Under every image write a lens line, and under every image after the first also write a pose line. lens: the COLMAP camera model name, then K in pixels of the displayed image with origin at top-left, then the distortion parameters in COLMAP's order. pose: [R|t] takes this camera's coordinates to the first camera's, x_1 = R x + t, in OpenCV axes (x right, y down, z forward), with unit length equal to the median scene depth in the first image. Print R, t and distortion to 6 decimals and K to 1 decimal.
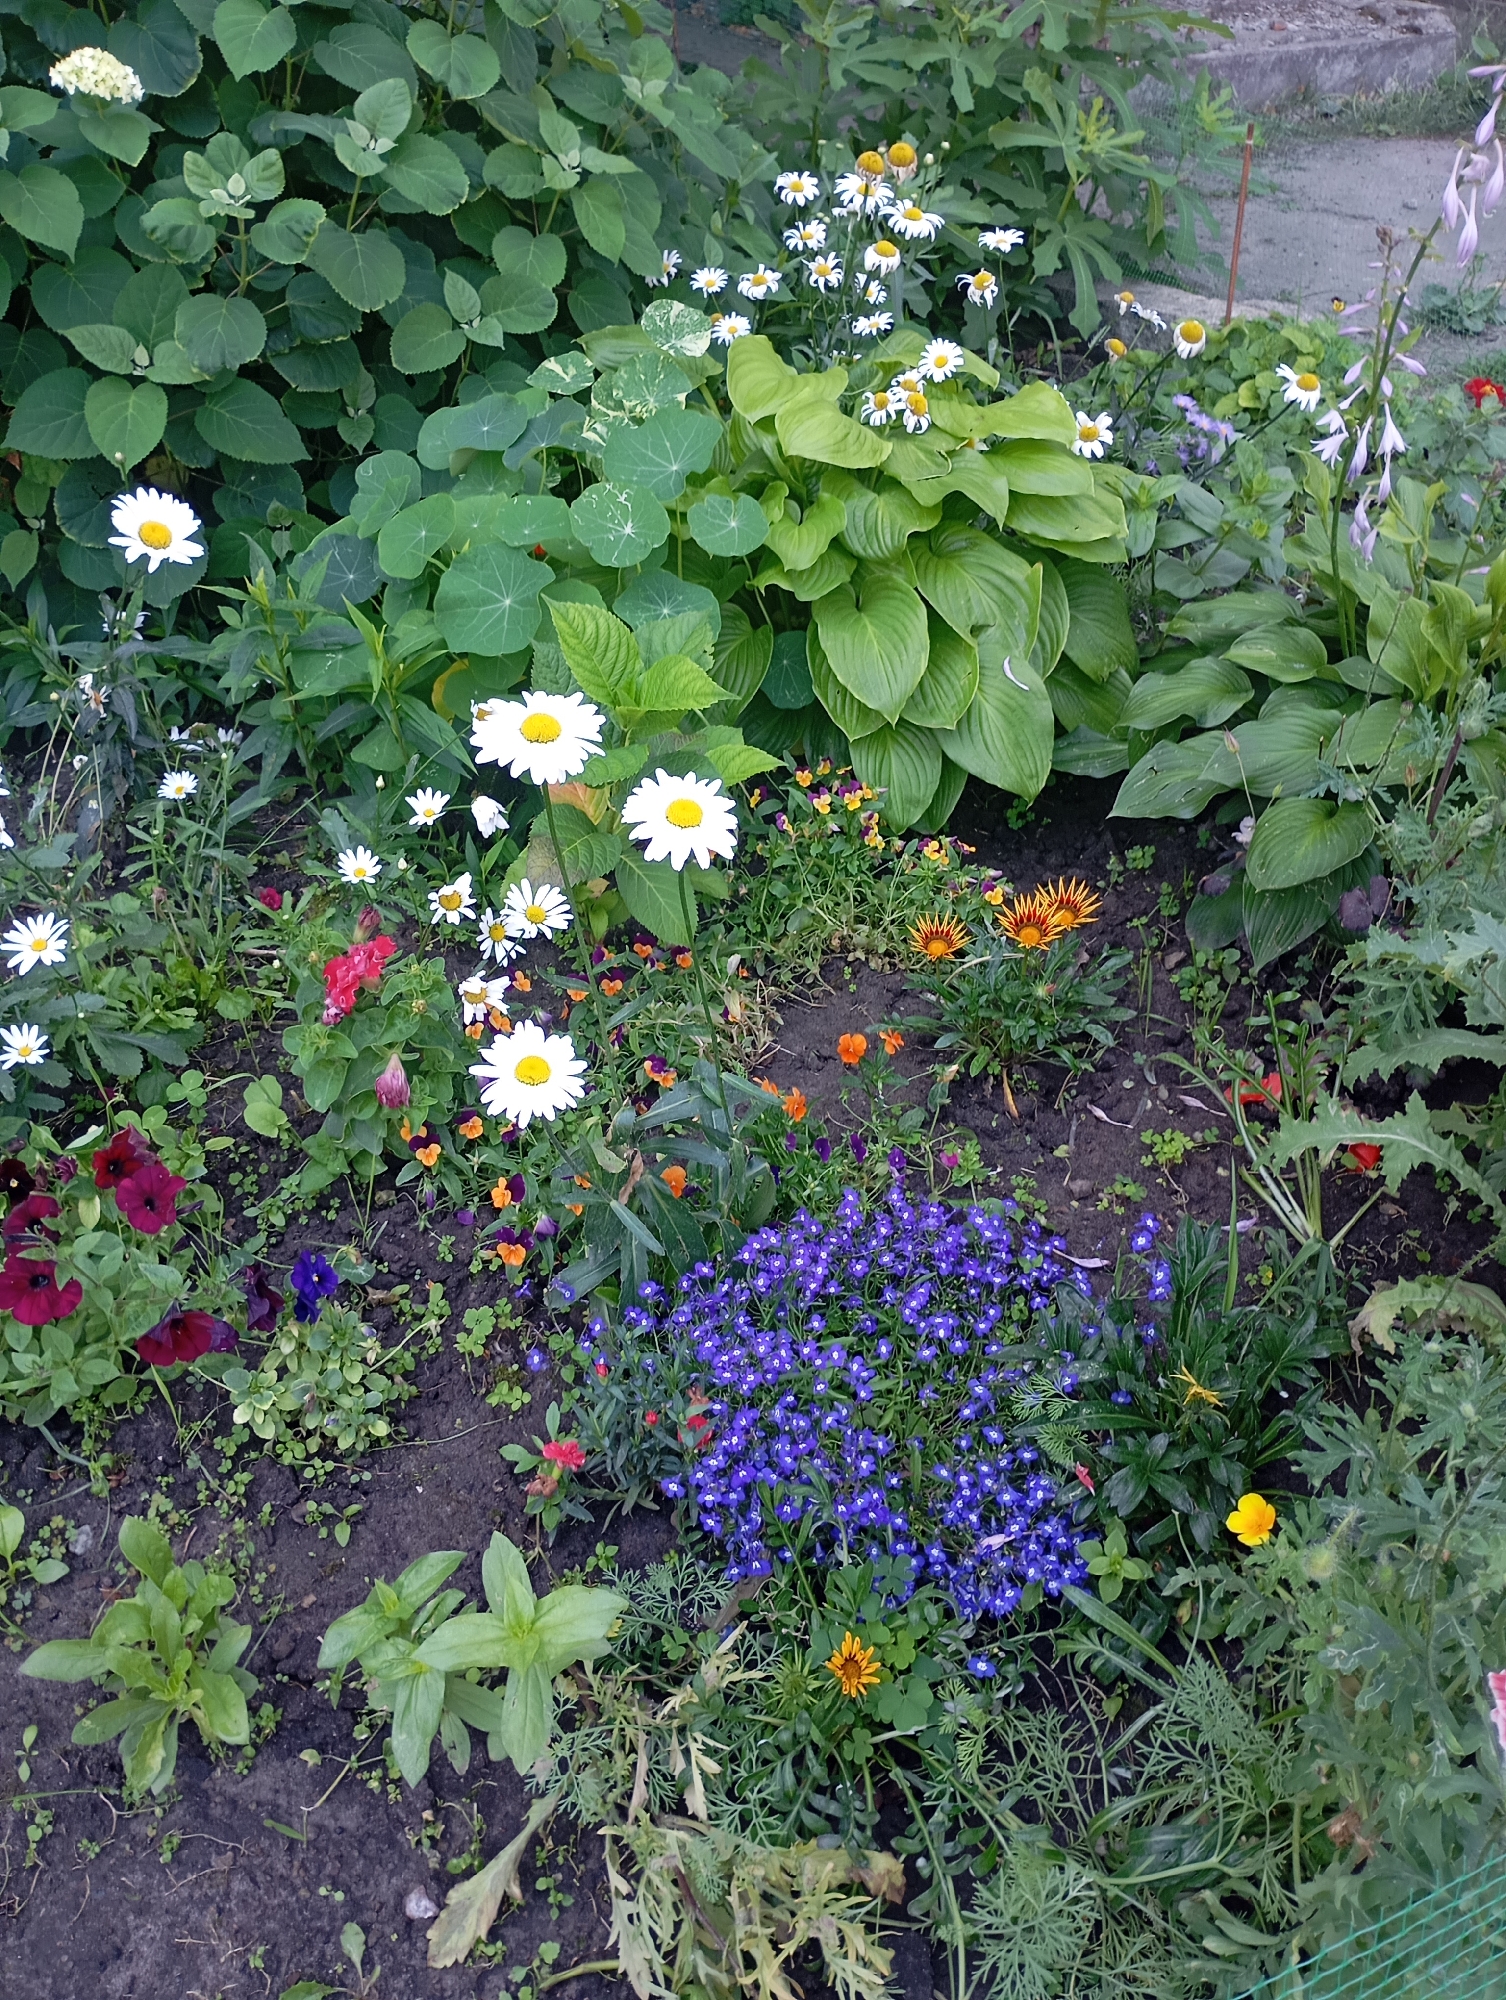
lens RADIAL K [[1688.6, 0, 743.0], [0, 1688.6, 945.7], [0, 0, 1]] dist [0.076998, -0.113716]
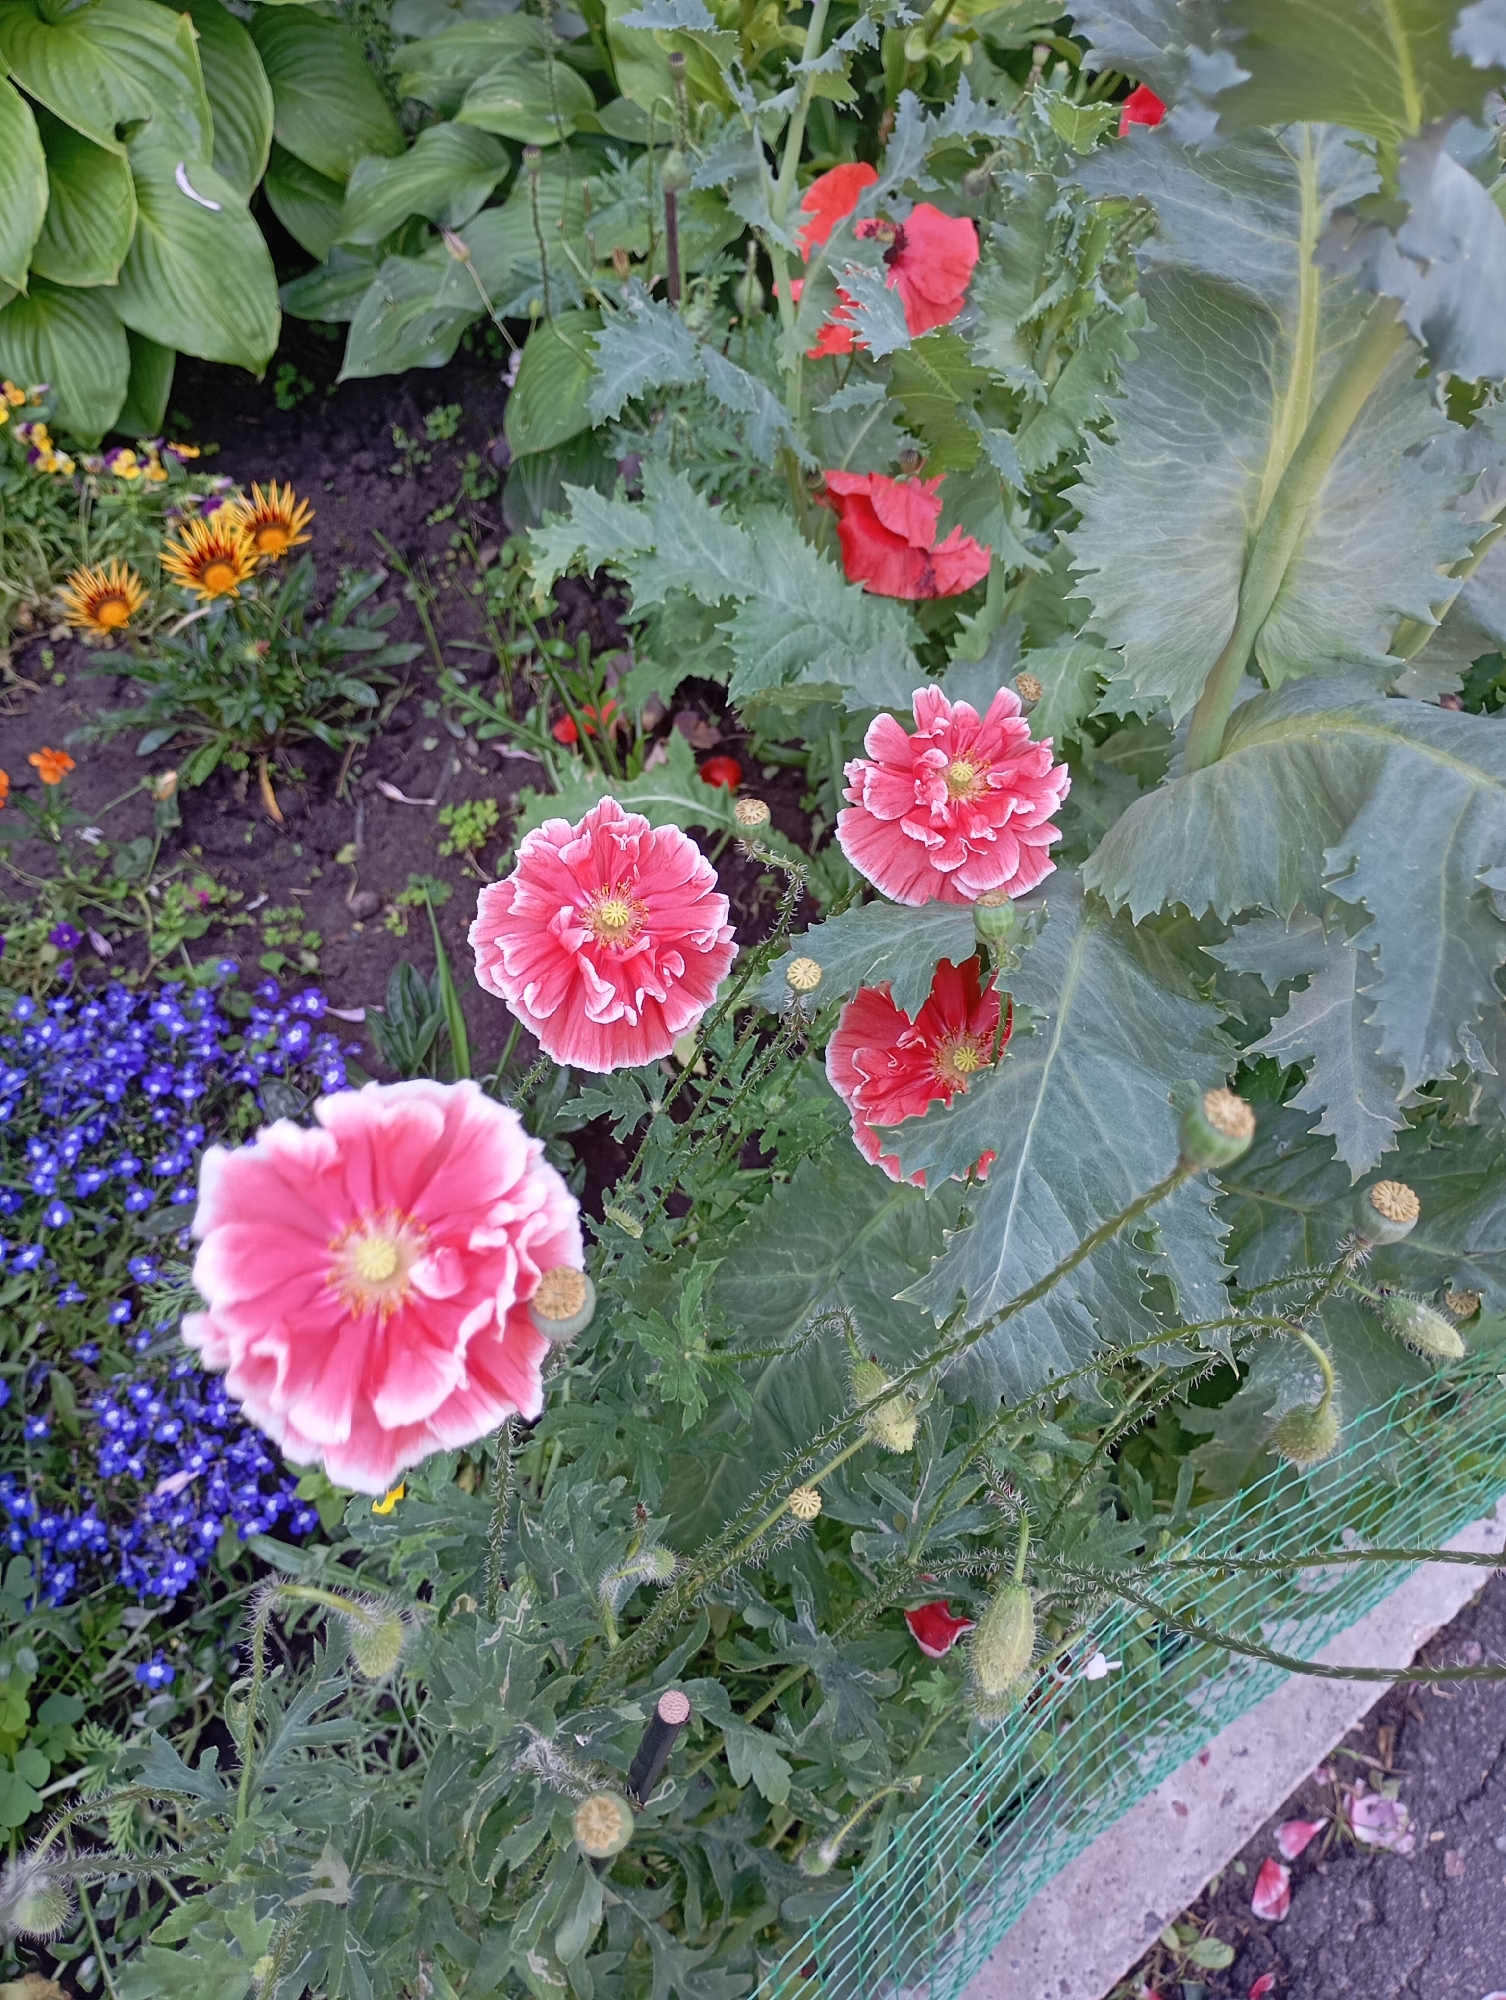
lens RADIAL K [[1688.6, 0, 743.0], [0, 1688.6, 945.7], [0, 0, 1]] dist [0.076998, -0.113716]
pose [[0.961457, -0.223381, 0.160315, 0.219127], [0.176338, 0.948316, 0.263821, -0.008555], [-0.210962, -0.225383, 0.951156, 0.222187]]
